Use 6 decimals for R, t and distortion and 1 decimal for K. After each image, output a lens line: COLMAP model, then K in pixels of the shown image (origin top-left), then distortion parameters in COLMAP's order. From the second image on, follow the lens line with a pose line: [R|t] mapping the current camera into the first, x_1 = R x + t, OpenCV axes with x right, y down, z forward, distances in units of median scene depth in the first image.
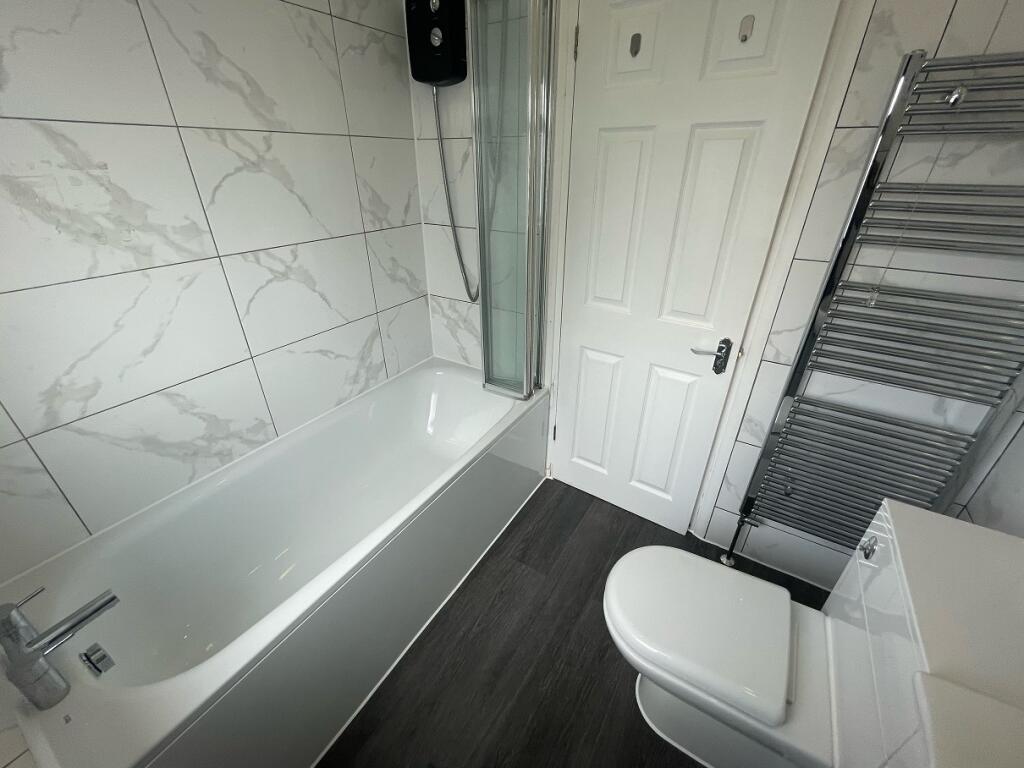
lens RADIAL K [[413.1, 0, 512.3], [0, 413.1, 384.3], [0, 0, 1]] dist [-0.001374, -0.000263]
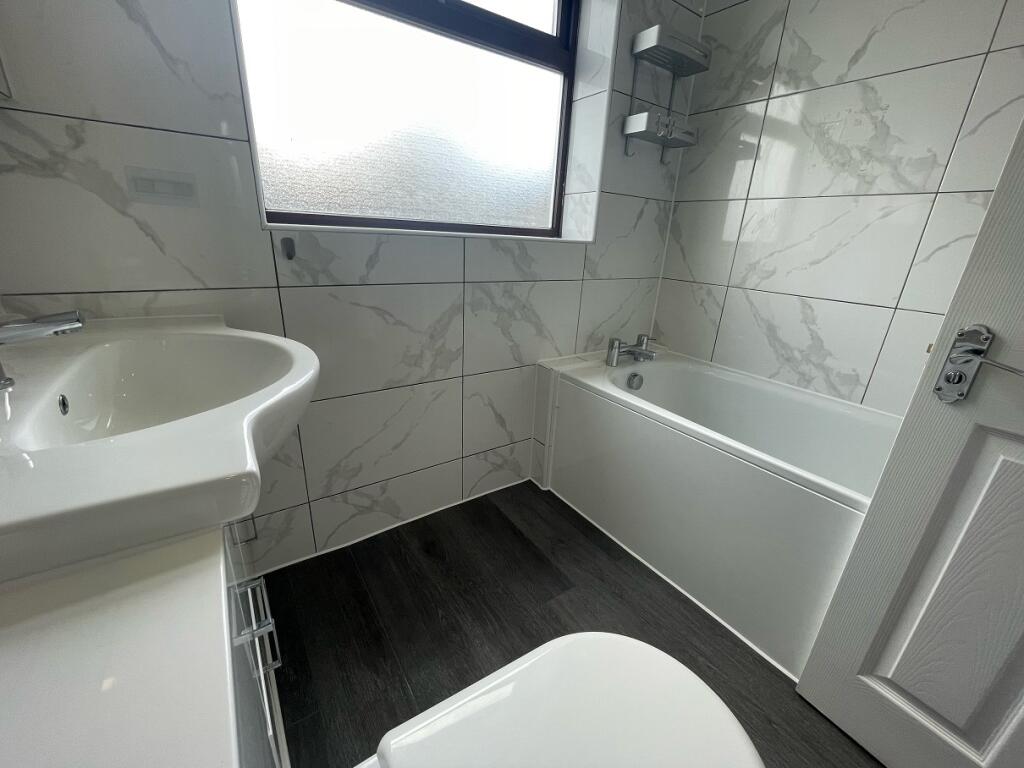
lens RADIAL K [[413.1, 0, 511.9], [0, 413.1, 383.3], [0, 0, 1]] dist [-0.001374, -0.000263]
pose [[-0.397671, 0.293892, -0.869187, 0.631823], [-0.479020, 0.741461, 0.469867, 0.041985], [0.782558, 0.603210, -0.154077, 0.628146]]
